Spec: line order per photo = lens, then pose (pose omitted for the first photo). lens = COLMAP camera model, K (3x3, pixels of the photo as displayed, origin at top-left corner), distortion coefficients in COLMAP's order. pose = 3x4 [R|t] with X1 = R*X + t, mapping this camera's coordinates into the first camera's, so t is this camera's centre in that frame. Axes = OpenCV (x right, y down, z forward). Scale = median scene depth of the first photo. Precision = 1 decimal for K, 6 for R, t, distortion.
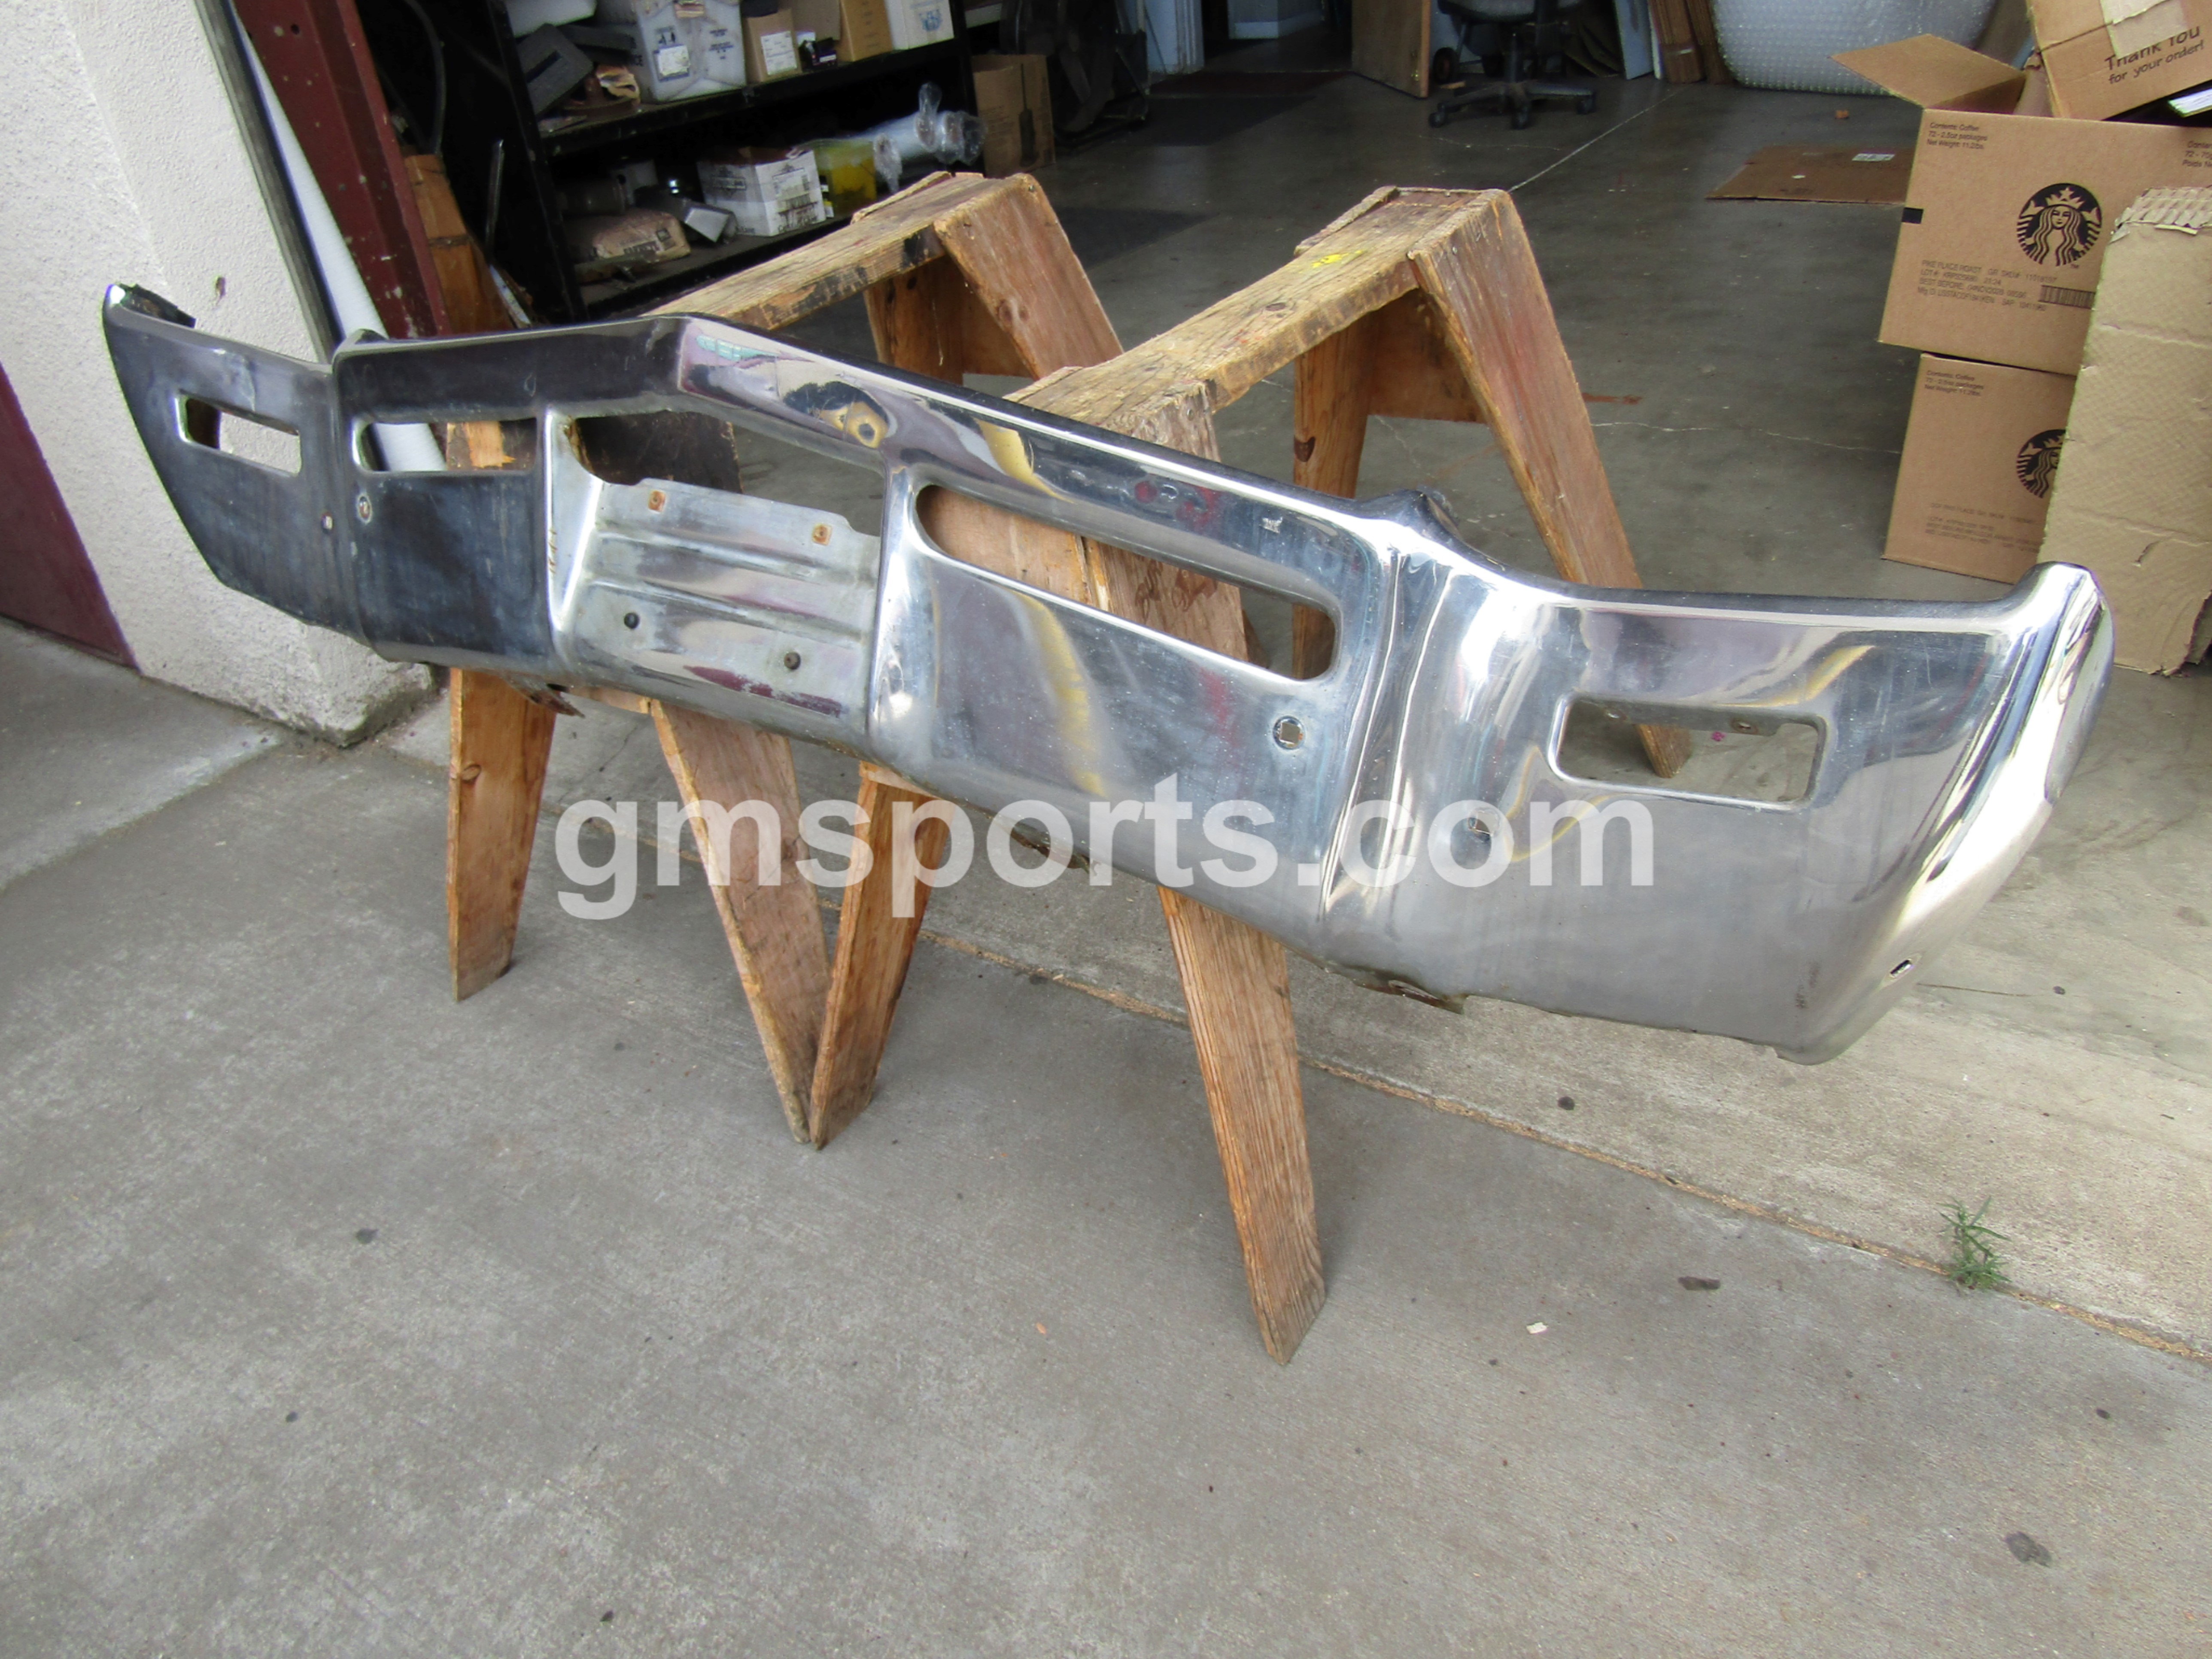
lens RADIAL K [[1562.9, 0, 1111.1], [0, 1562.9, 842.4], [0, 0, 1]] dist [-0.005754, -0.001962]
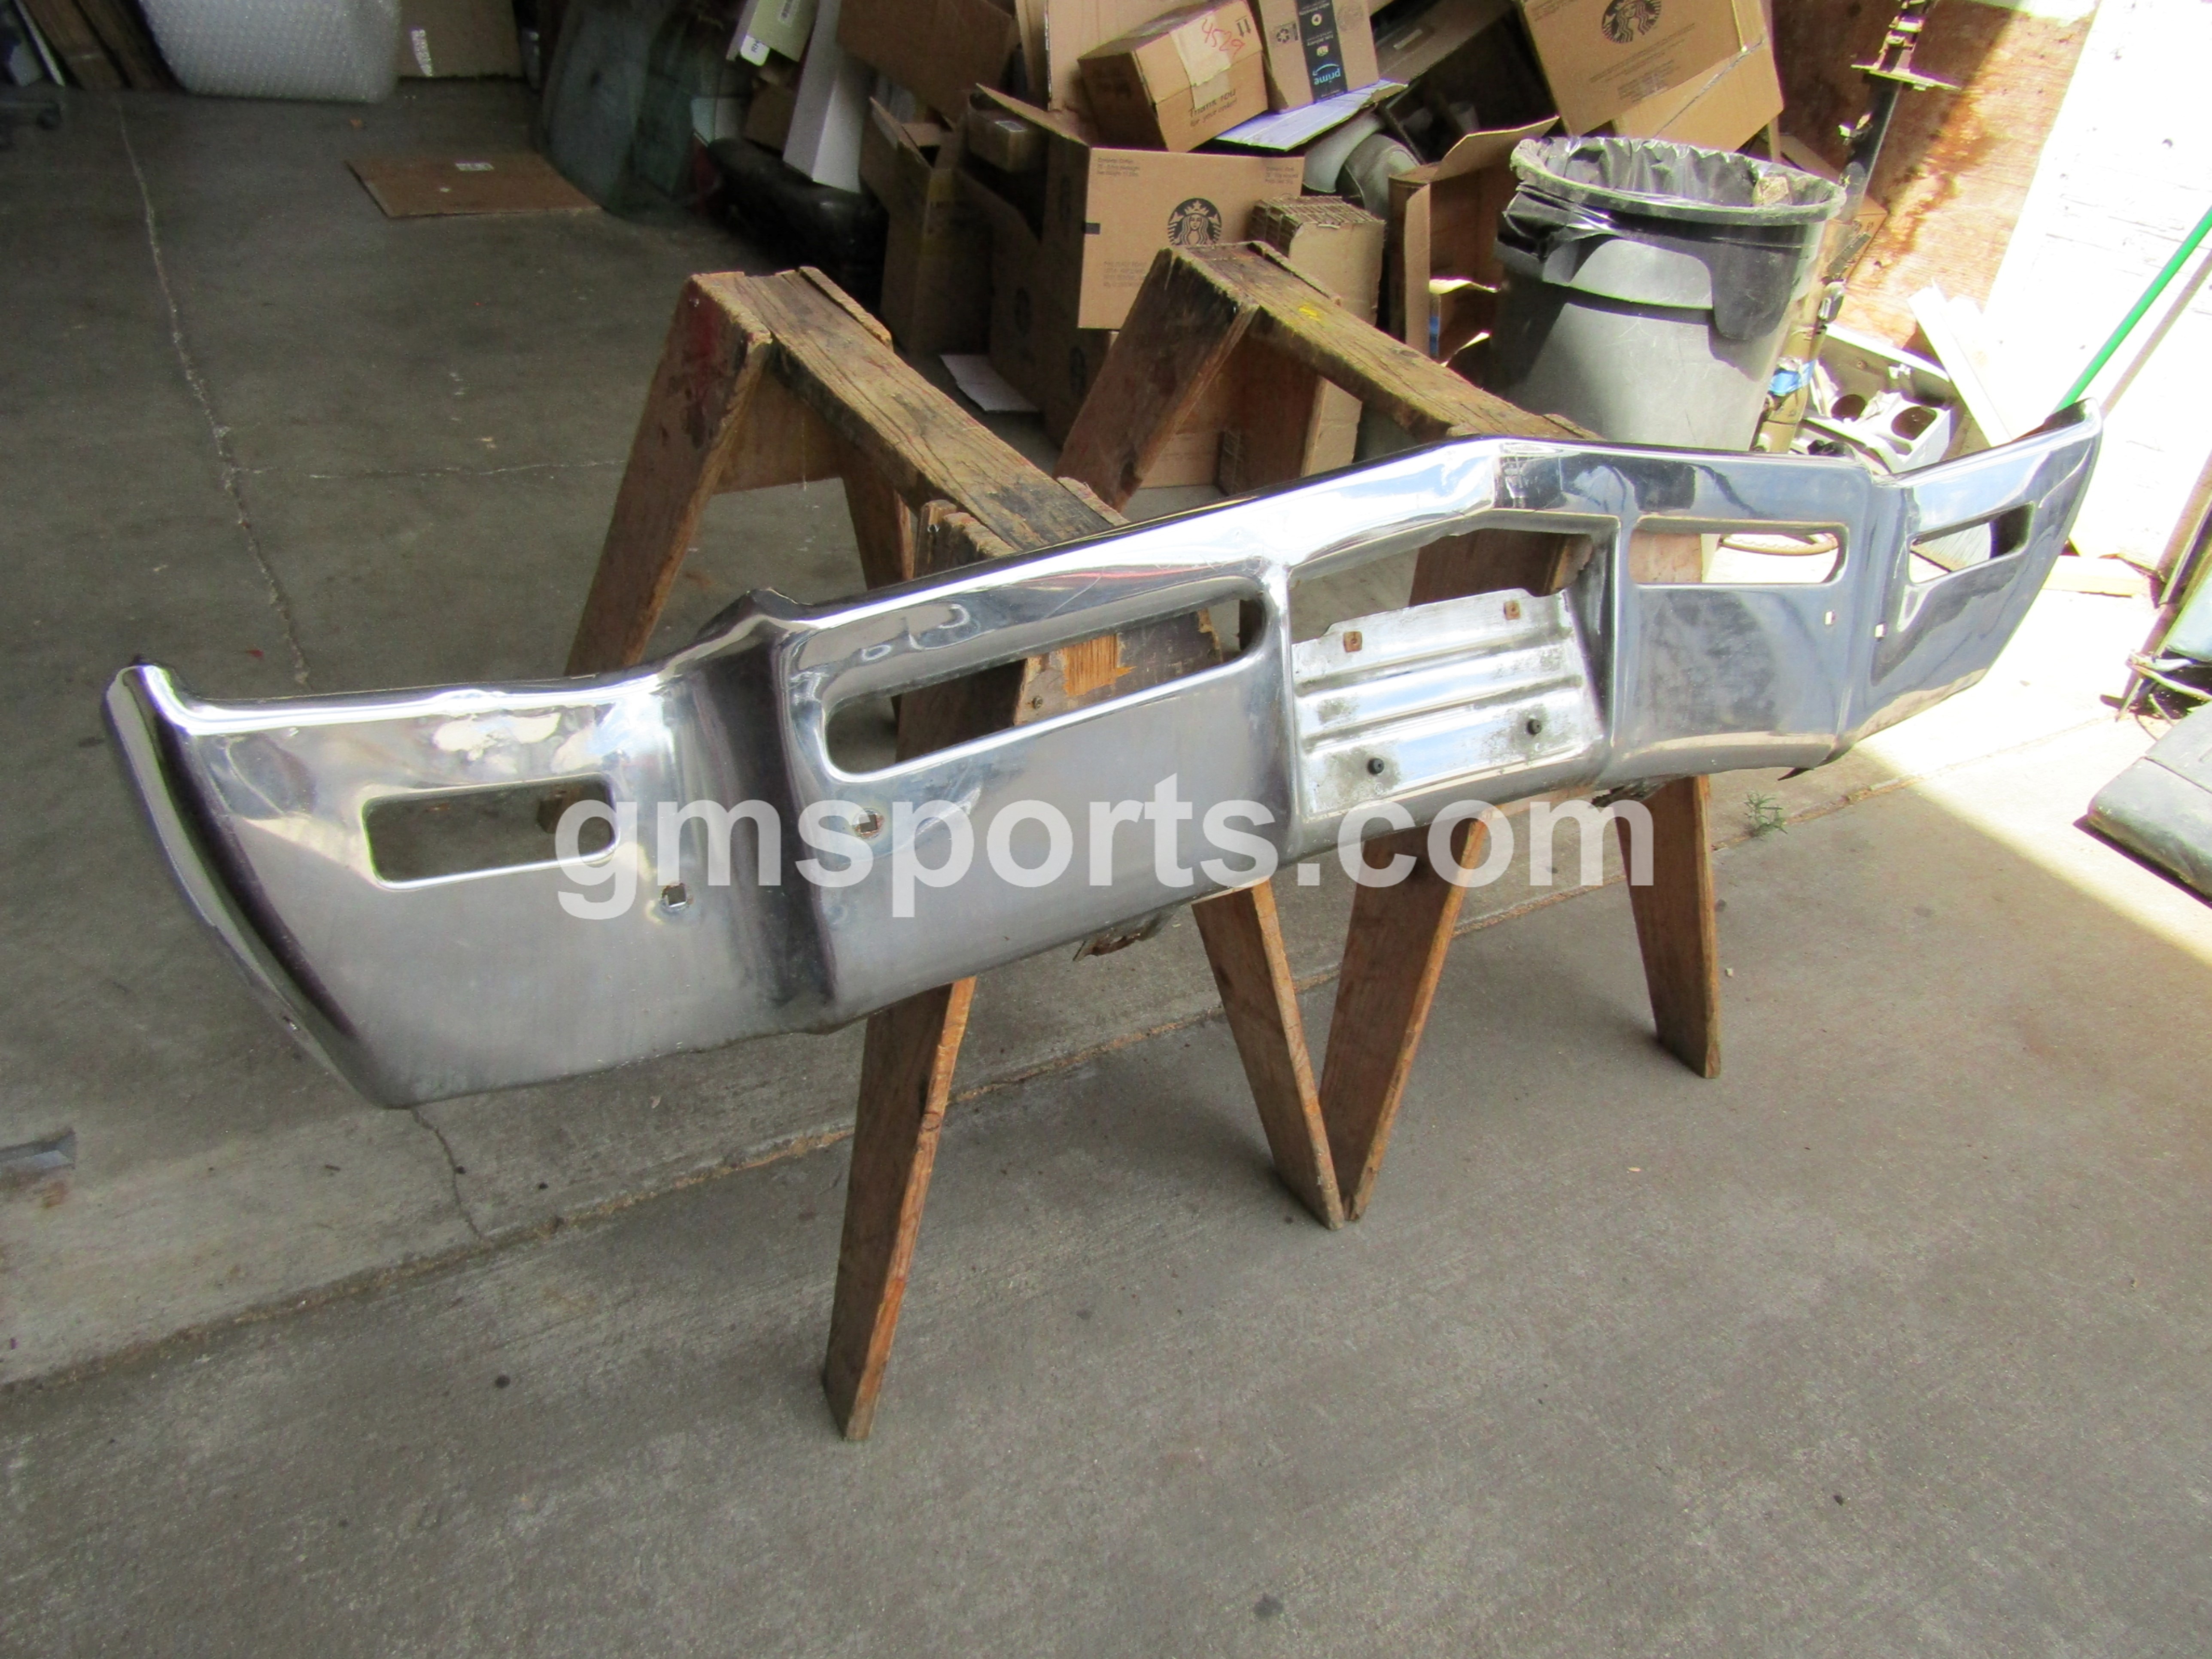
lens RADIAL K [[1562.9, 0, 1115.5], [0, 1562.9, 835.4], [0, 0, 1]] dist [-0.005754, -0.001962]
pose [[0.455738, -0.392561, 0.798873, -0.941442], [0.384615, 0.896234, 0.220989, -0.304802], [-0.802729, 0.206546, 0.559433, 0.480790]]
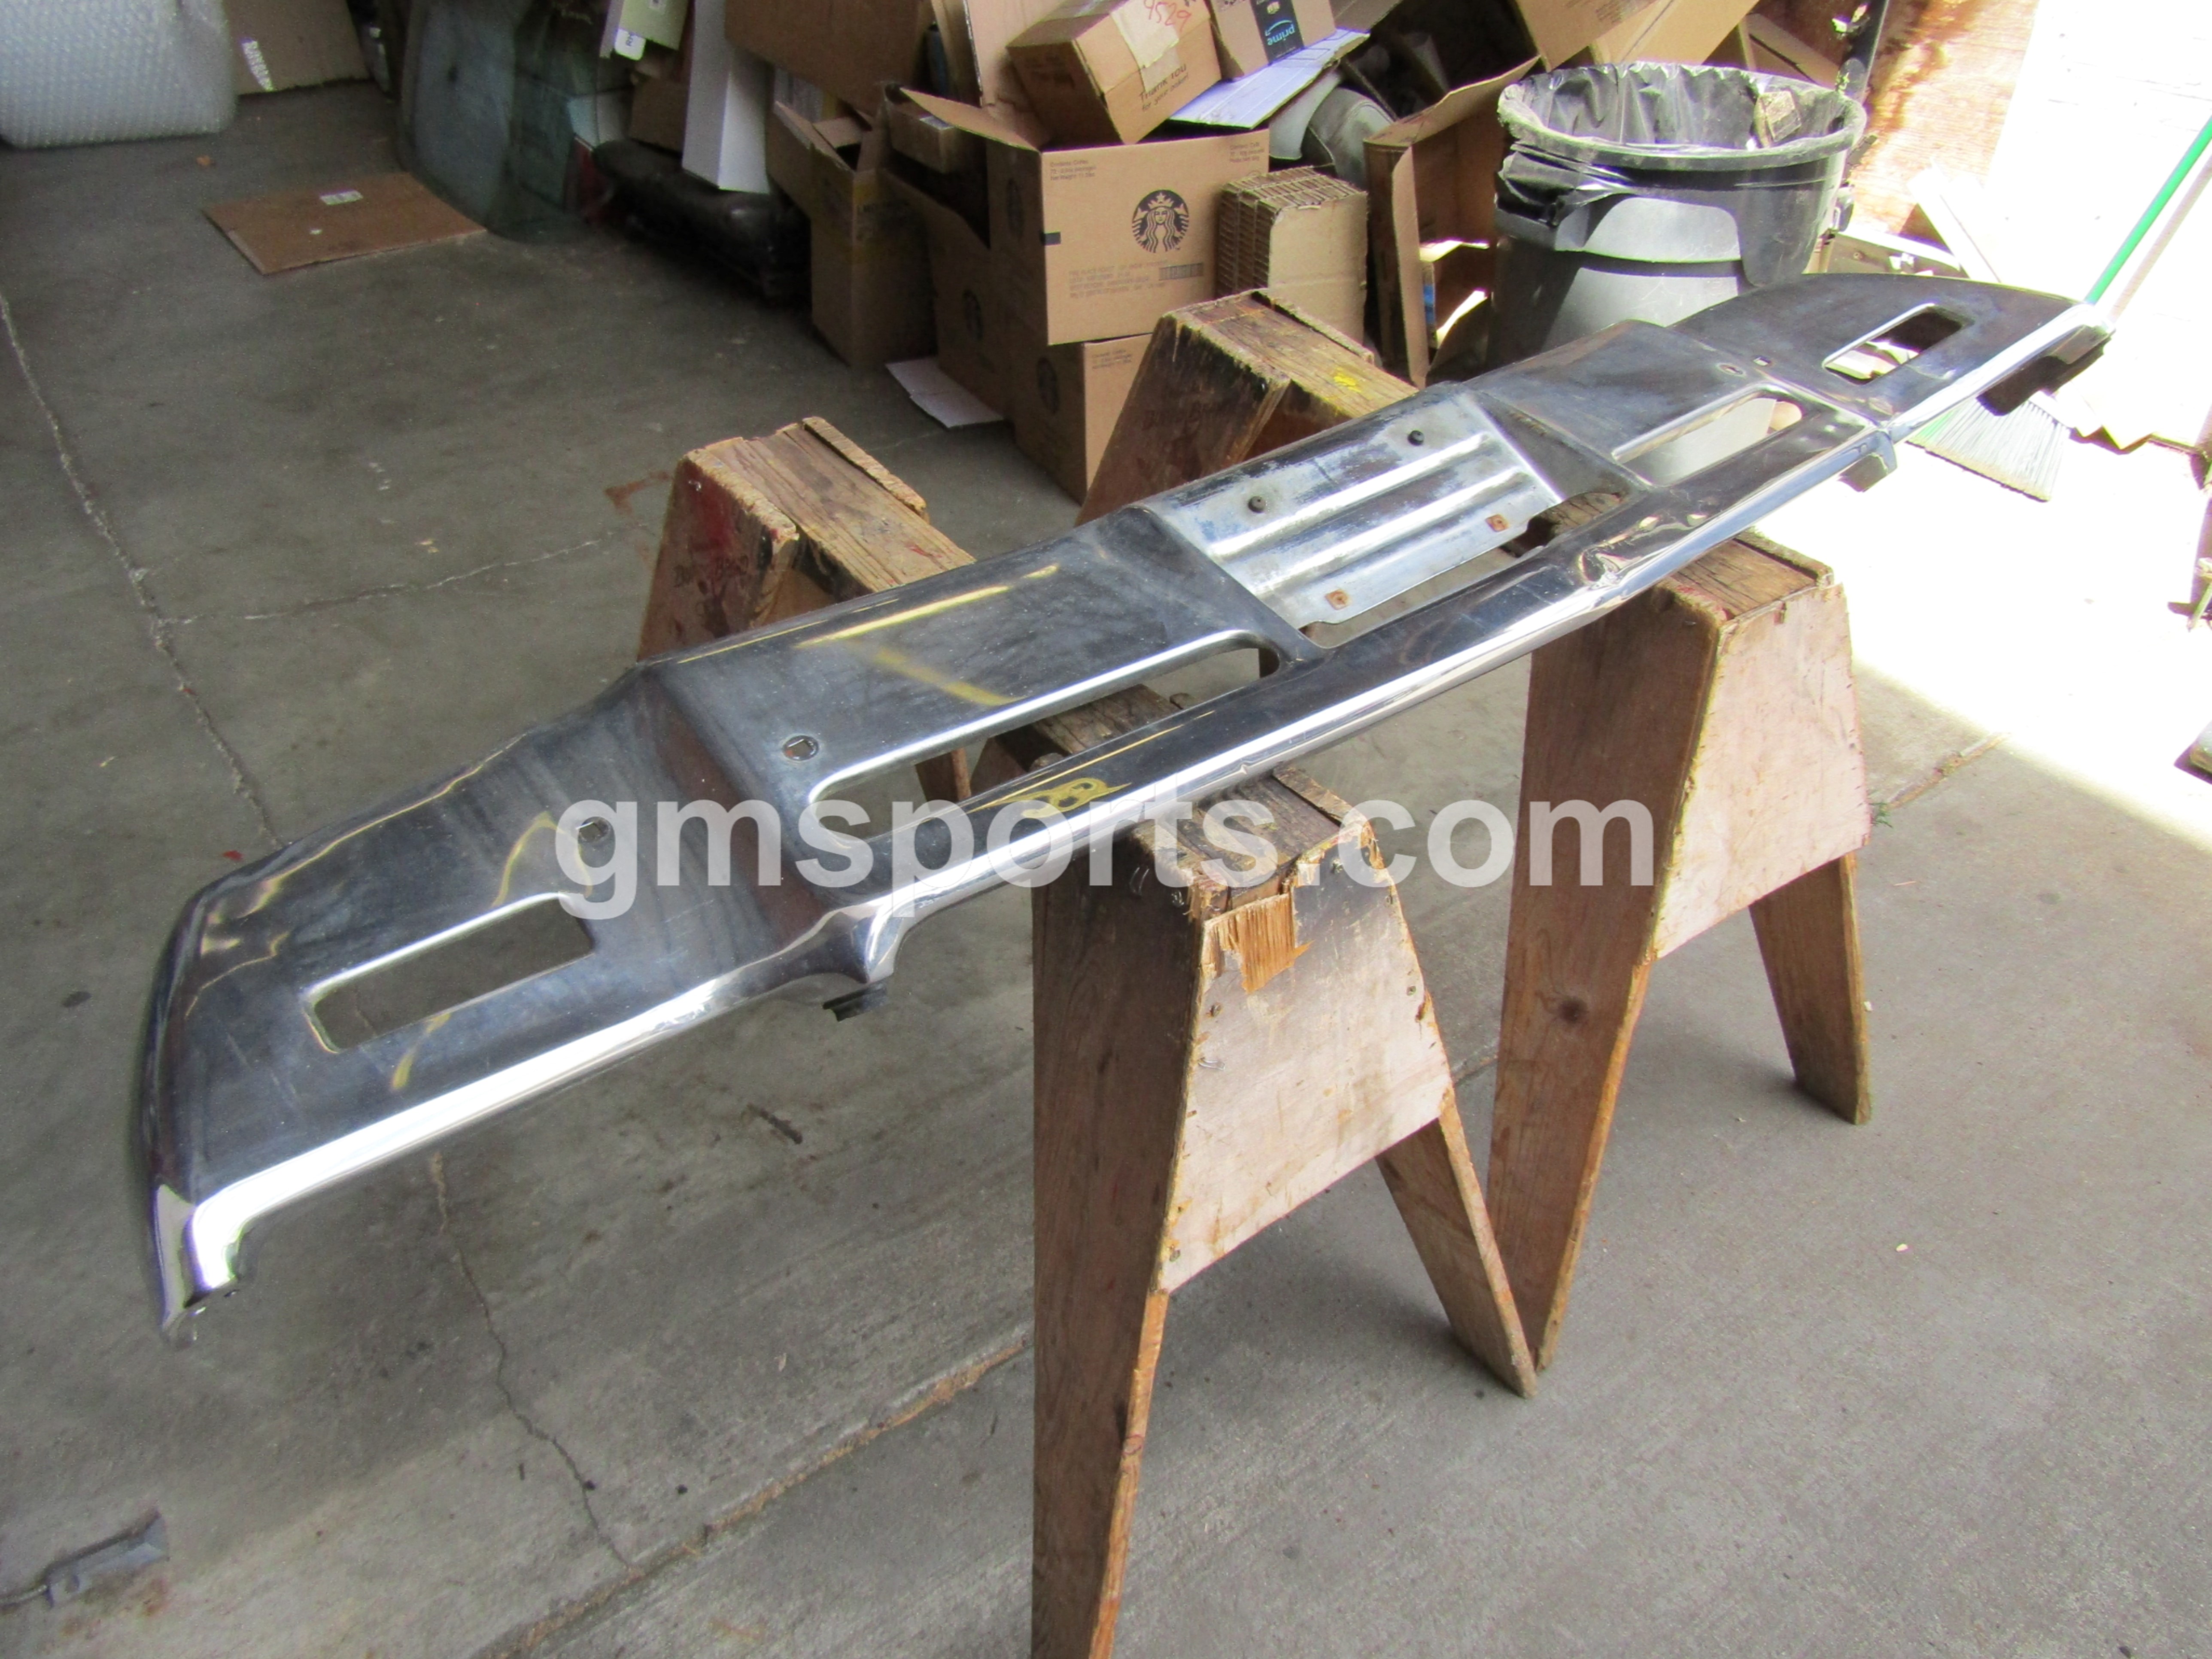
lens RADIAL K [[1562.9, 0, 1113.9], [0, 1562.9, 835.0], [0, 0, 1]] dist [-0.005754, -0.001962]
pose [[0.374732, -0.504179, 0.778061, -0.828745], [0.493741, 0.818833, 0.292802, -0.470959], [-0.784727, 0.274438, 0.555777, 0.562813]]
